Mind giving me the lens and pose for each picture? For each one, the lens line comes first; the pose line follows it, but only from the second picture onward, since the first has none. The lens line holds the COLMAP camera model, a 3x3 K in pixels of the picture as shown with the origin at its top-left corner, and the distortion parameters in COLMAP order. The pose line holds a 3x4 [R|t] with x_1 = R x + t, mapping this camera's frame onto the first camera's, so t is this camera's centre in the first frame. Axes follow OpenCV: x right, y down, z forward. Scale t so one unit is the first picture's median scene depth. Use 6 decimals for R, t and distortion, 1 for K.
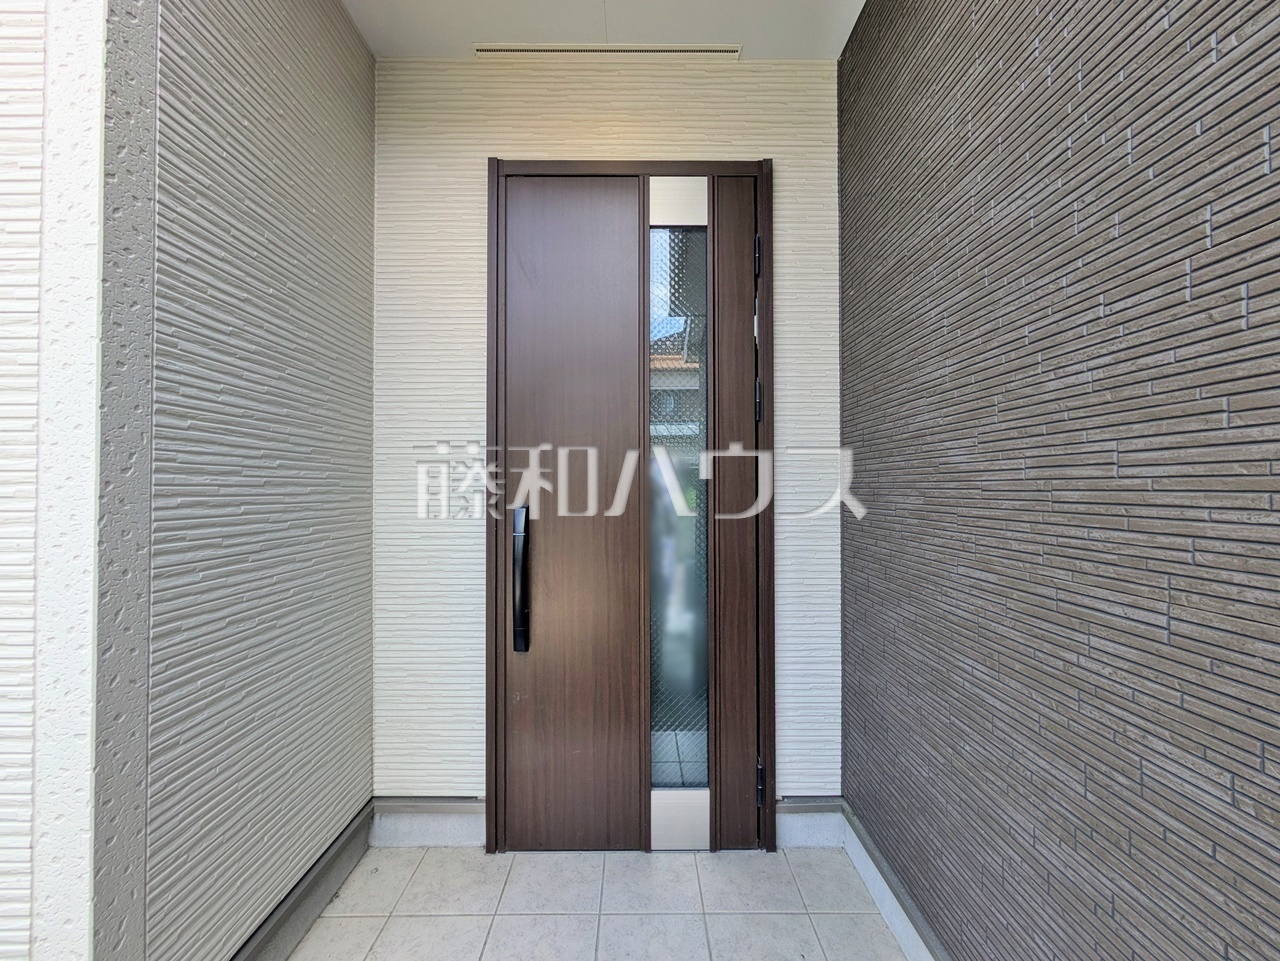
lens RADIAL K [[505.8, 0, 640.0], [0, 505.8, 480.5], [0, 0, 1]] dist [0.001653, -0.000066]
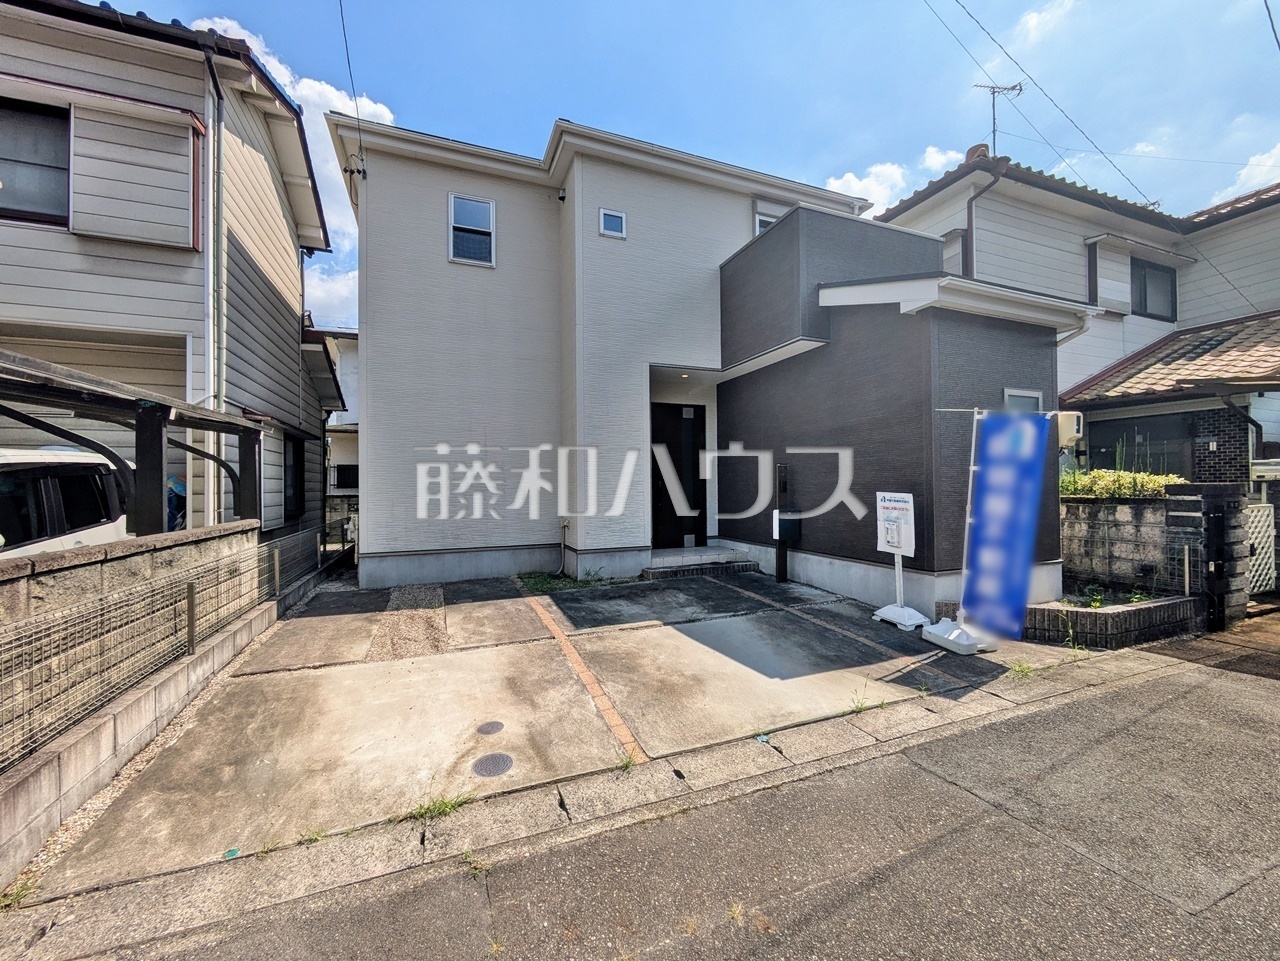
lens RADIAL K [[510.3, 0, 638.5], [0, 510.3, 480.2], [0, 0, 1]] dist [-0.004112, 0.004483]
pose [[0.930489, -0.004401, 0.366292, -2.243056], [0.005859, 0.999979, -0.002869, 0.103731], [-0.366272, 0.004816, 0.930495, -3.496564]]
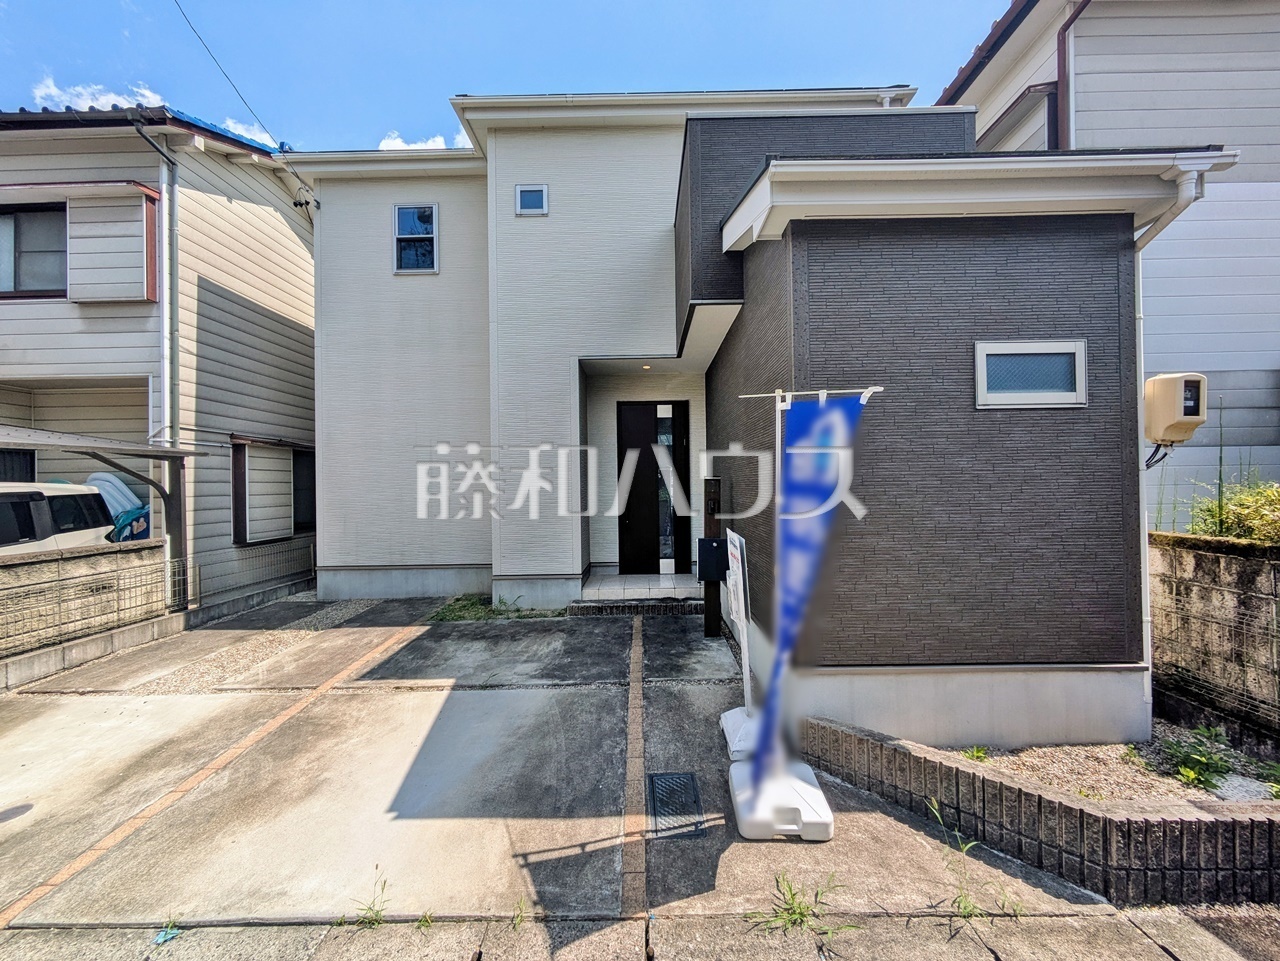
lens RADIAL K [[510.3, 0, 638.5], [0, 510.3, 480.2], [0, 0, 1]] dist [-0.004112, 0.004483]
pose [[0.999752, -0.015957, -0.015519, -0.078918], [0.015962, 0.999873, 0.000200, -0.016160], [0.015513, -0.000447, 0.999880, -3.141873]]
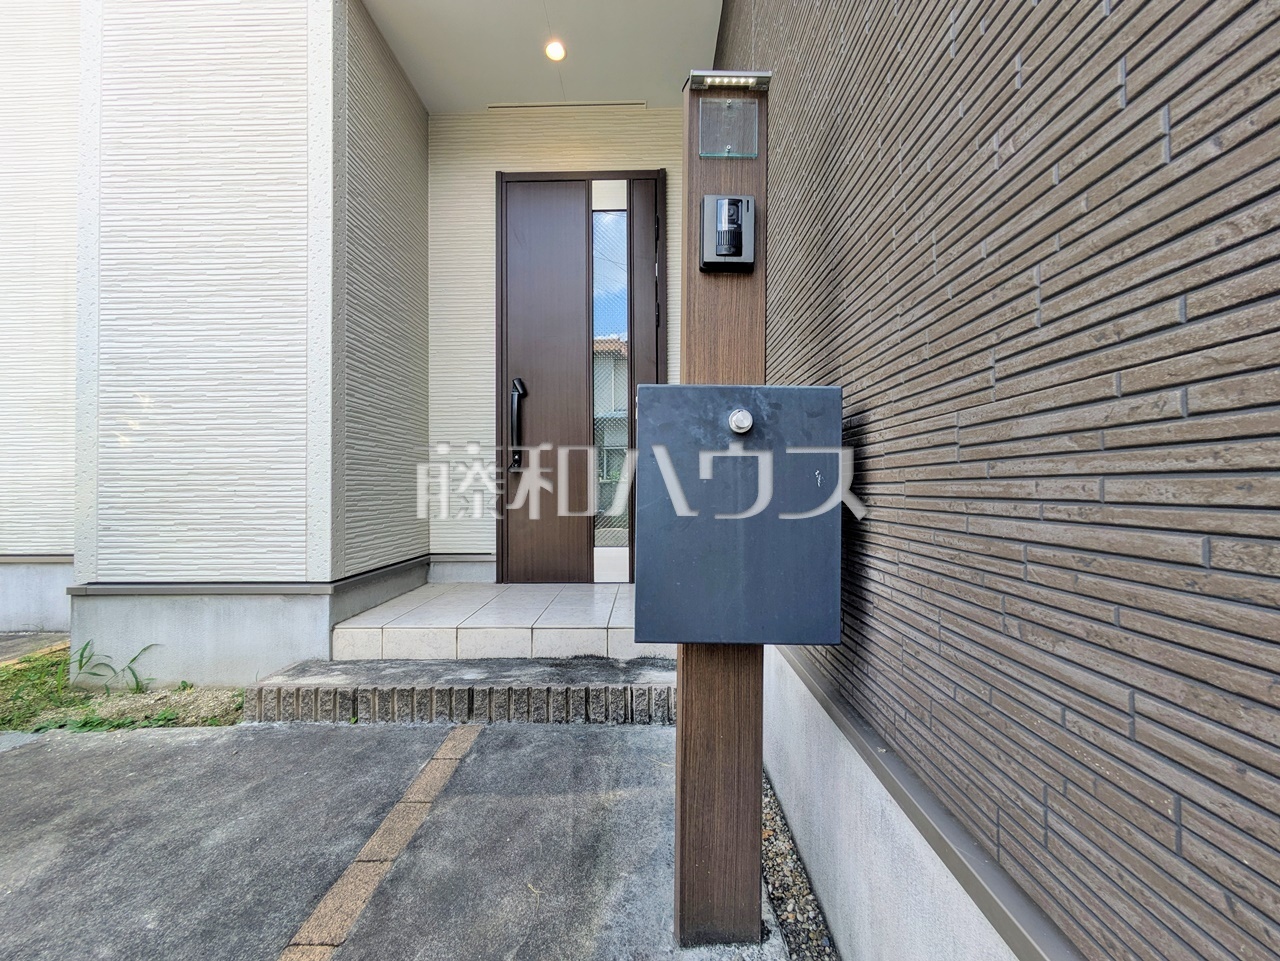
lens RADIAL K [[510.3, 0, 638.5], [0, 510.3, 480.2], [0, 0, 1]] dist [-0.004112, 0.004483]
pose [[0.999585, -0.005660, -0.028234, 0.224563], [0.005577, 0.999980, -0.002991, 0.410740], [0.028250, 0.002832, 0.999597, -0.703135]]
